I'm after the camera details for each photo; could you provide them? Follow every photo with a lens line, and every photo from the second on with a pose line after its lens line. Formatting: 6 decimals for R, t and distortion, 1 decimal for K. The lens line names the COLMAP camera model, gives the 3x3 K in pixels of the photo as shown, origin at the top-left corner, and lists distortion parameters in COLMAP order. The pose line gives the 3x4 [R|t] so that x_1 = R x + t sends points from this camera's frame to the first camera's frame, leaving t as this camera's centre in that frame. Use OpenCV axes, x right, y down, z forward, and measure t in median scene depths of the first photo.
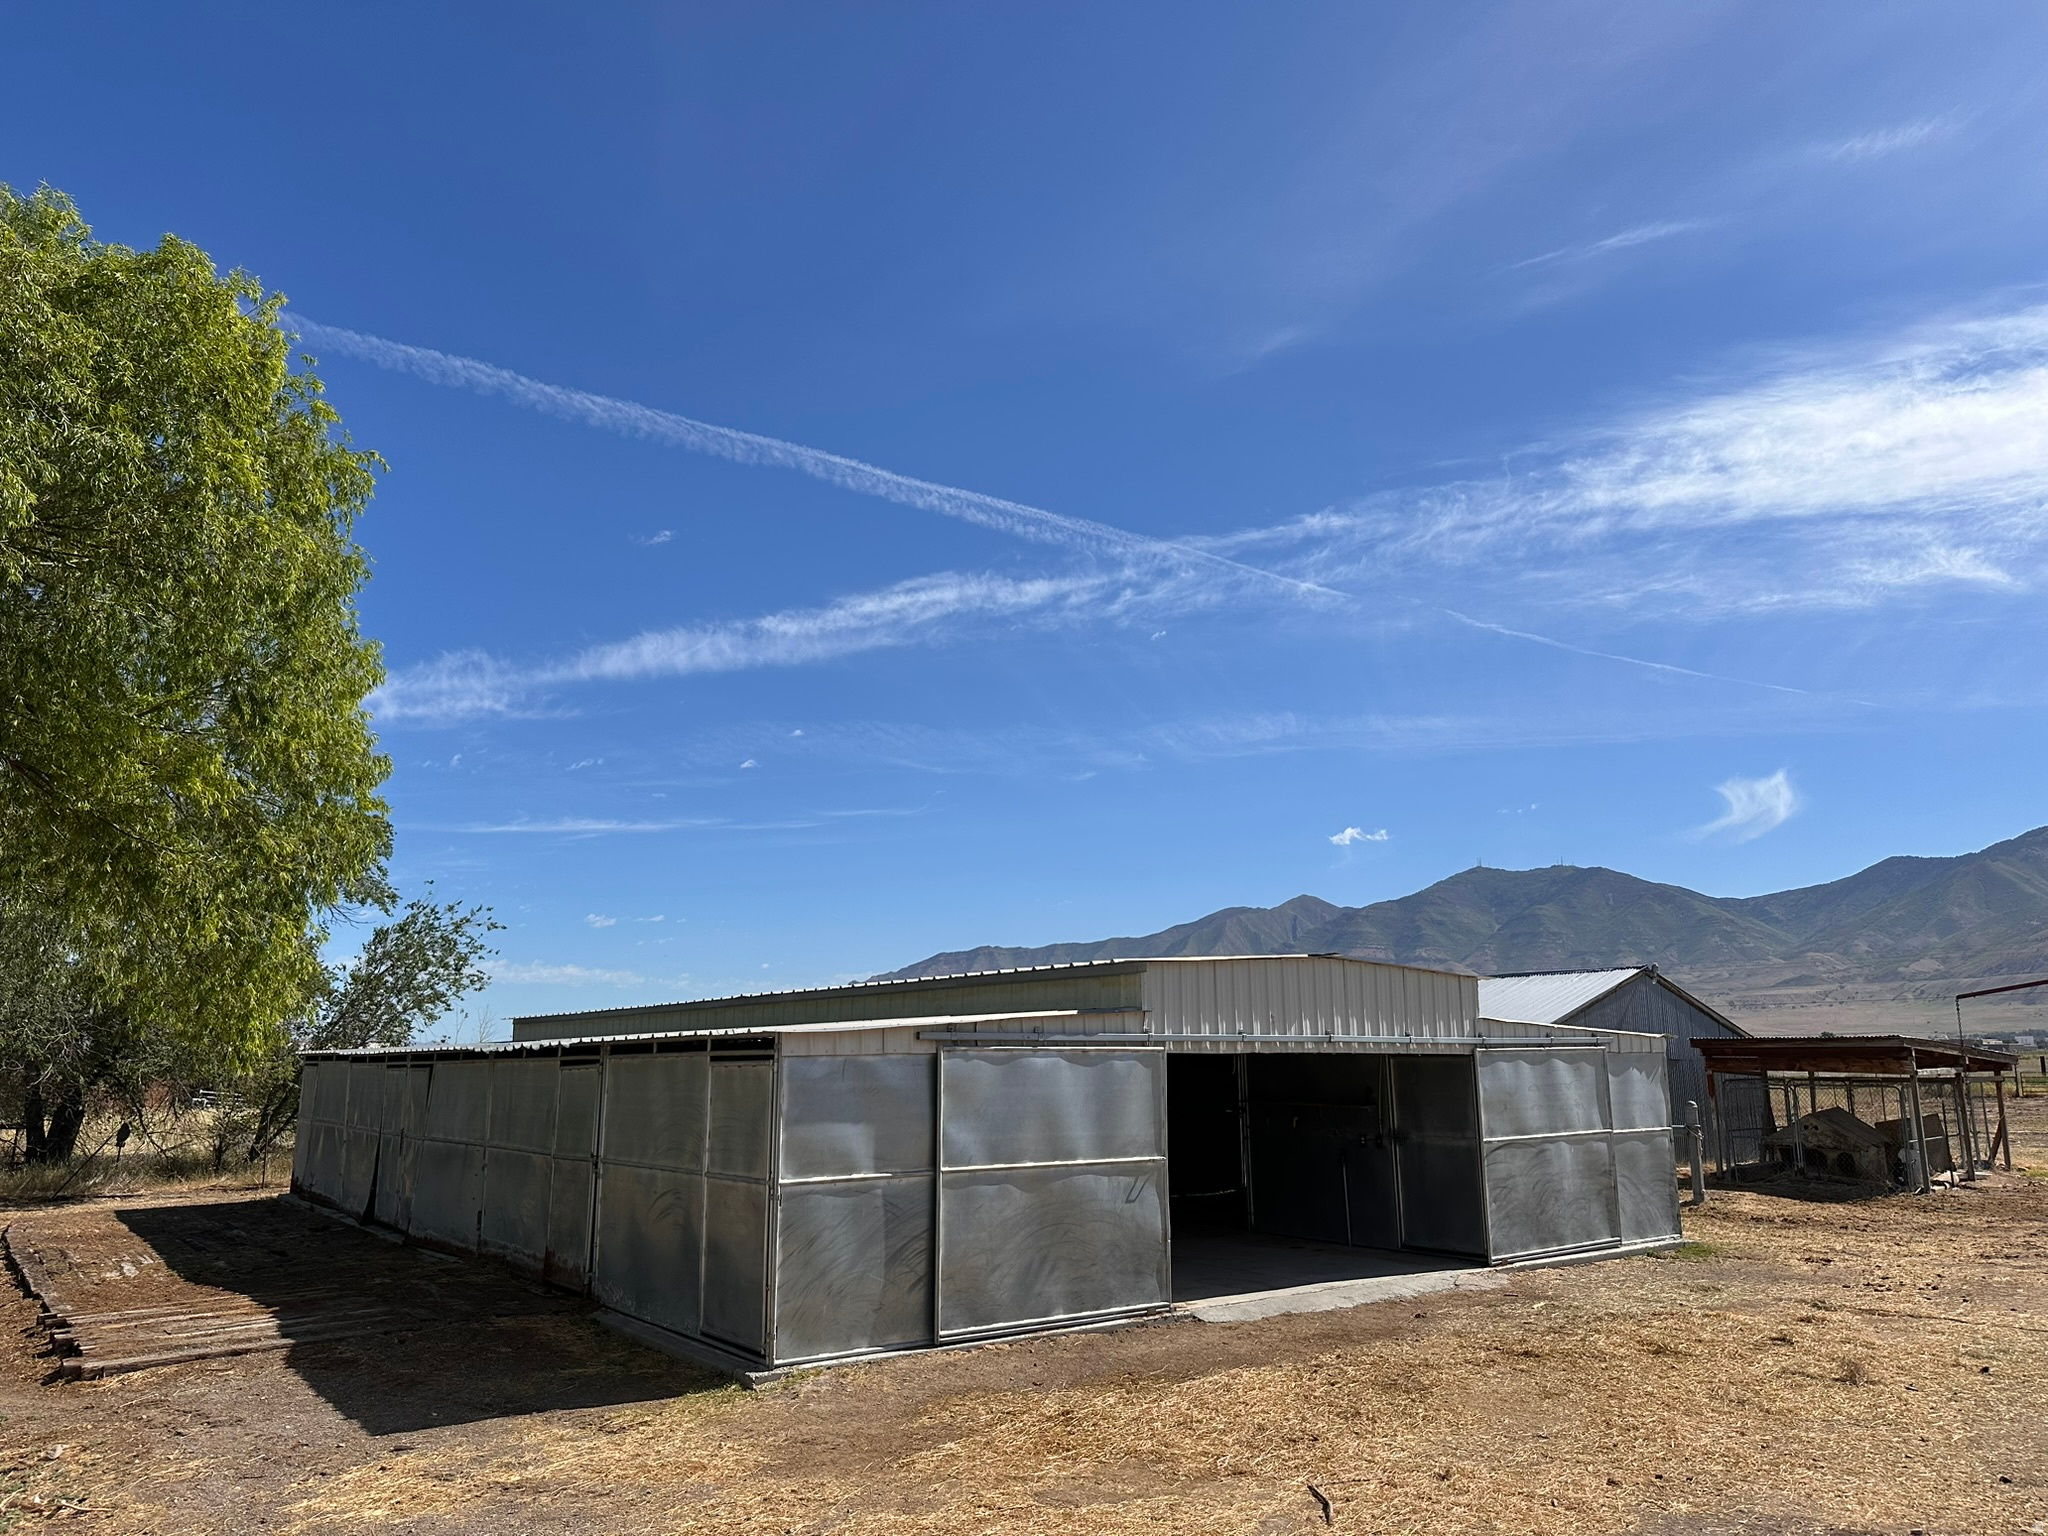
lens RADIAL K [[1442.8, 0, 1024.0], [0, 1442.8, 768.0], [0, 0, 1]] dist [0.000682, -0.000400]
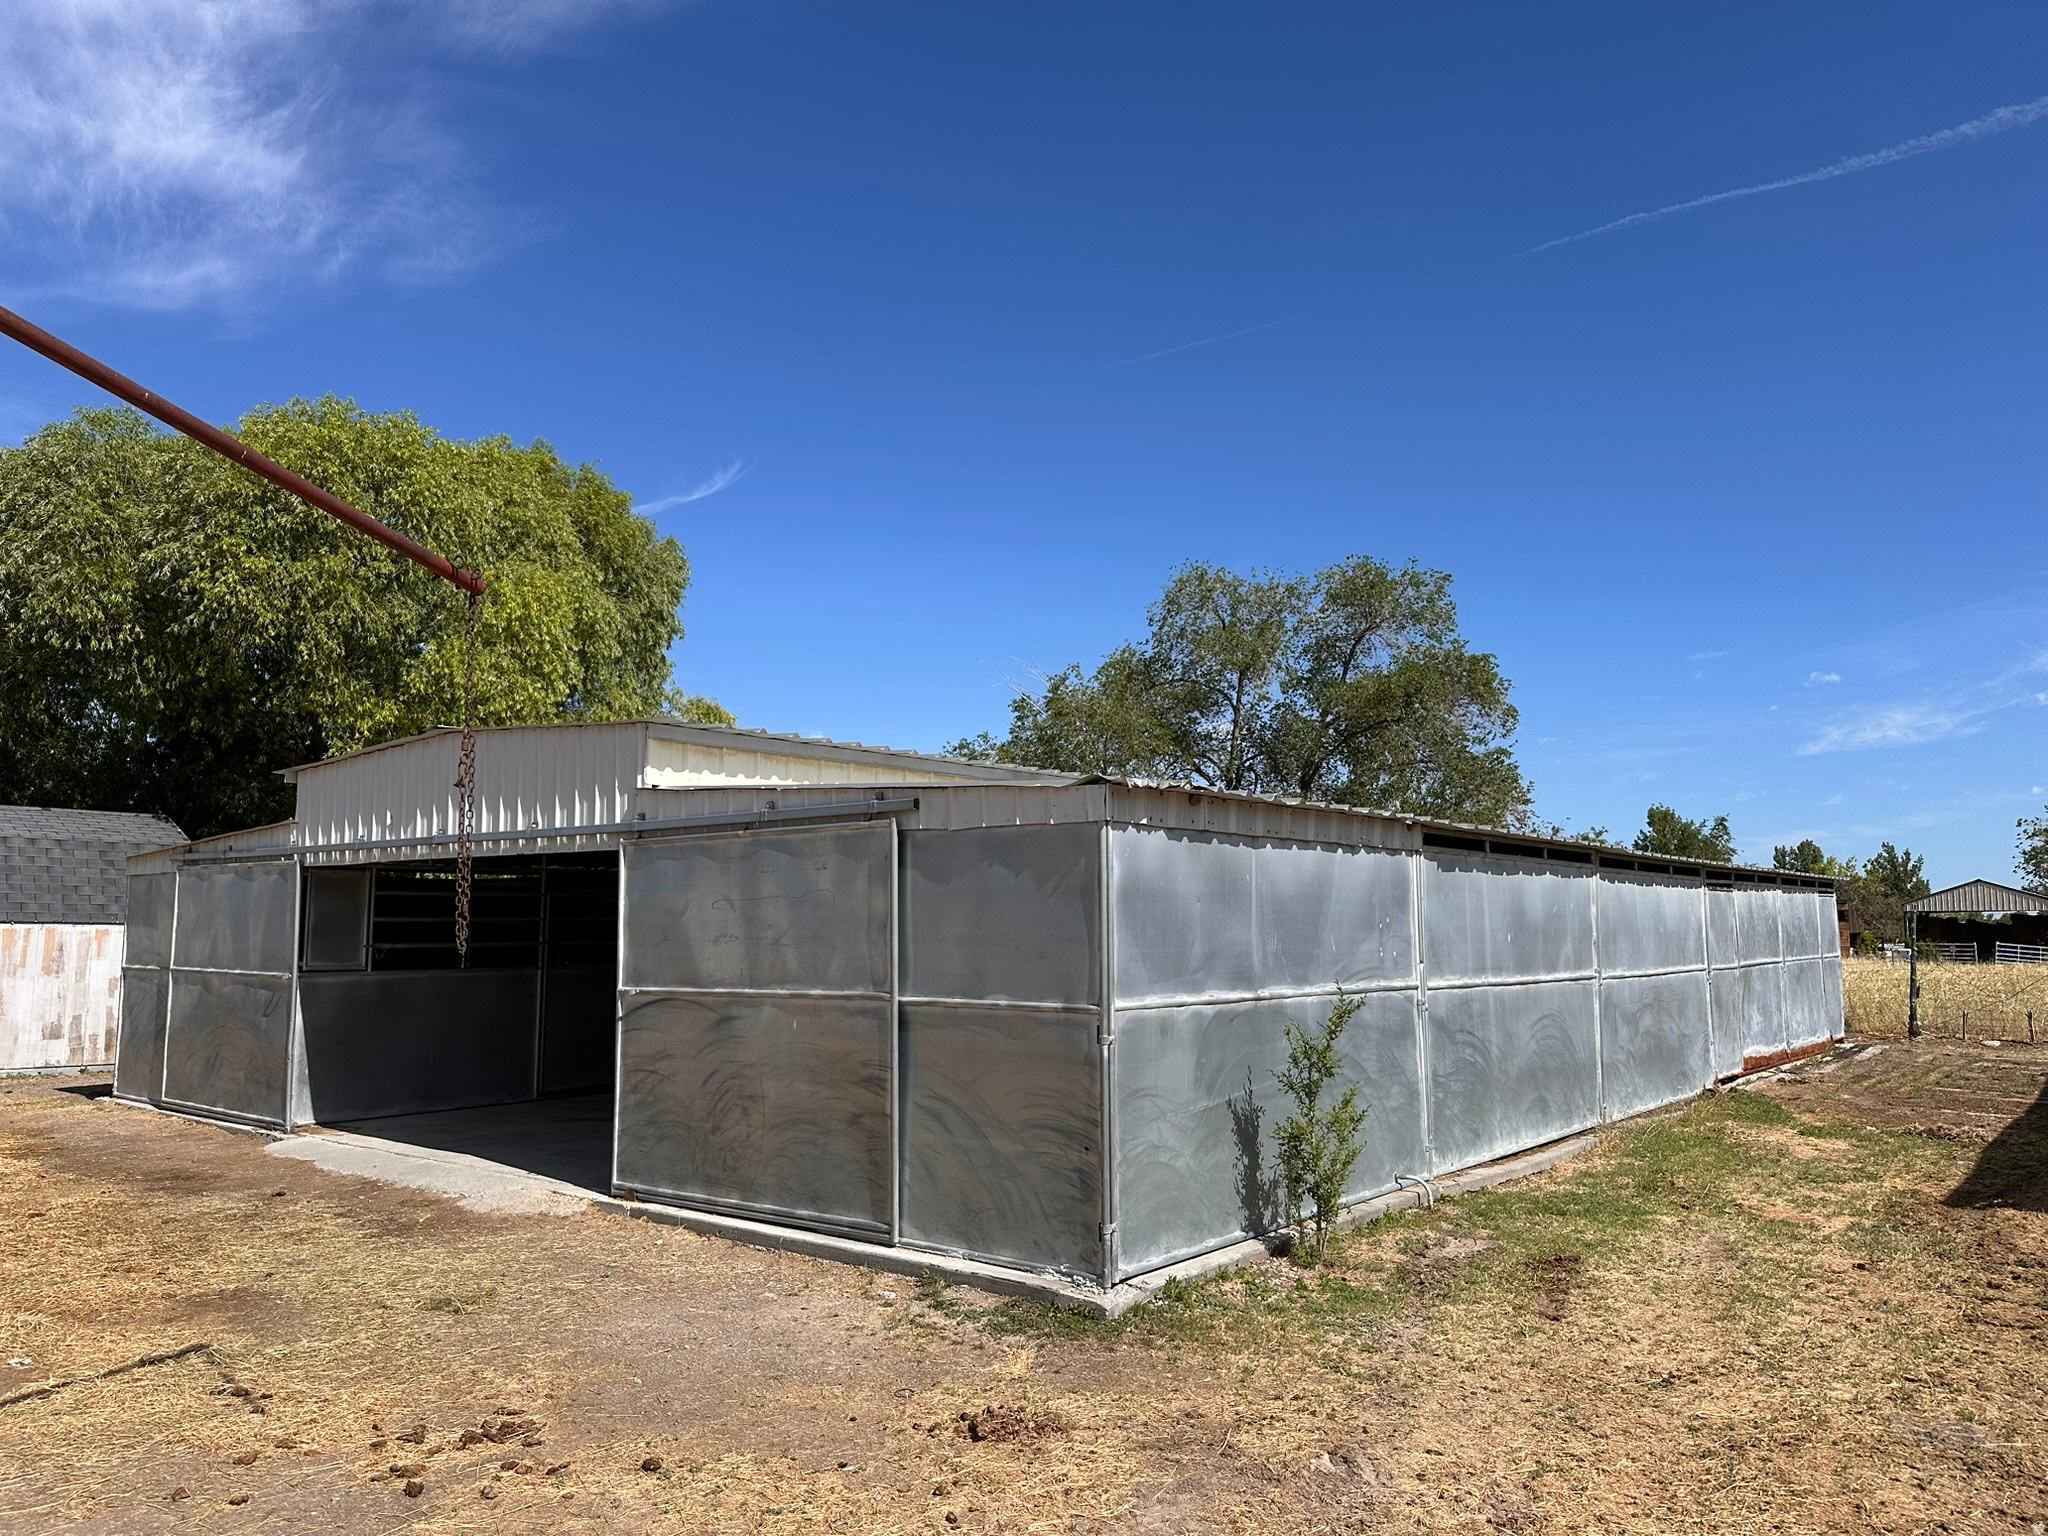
lens RADIAL K [[1442.8, 0, 1024.0], [0, 1442.8, 768.0], [0, 0, 1]] dist [0.000682, -0.000400]
pose [[0.241211, -0.098742, -0.965436, 0.921088], [0.200828, 0.978355, -0.049888, 0.226740], [0.949466, -0.181853, 0.255820, 0.999066]]
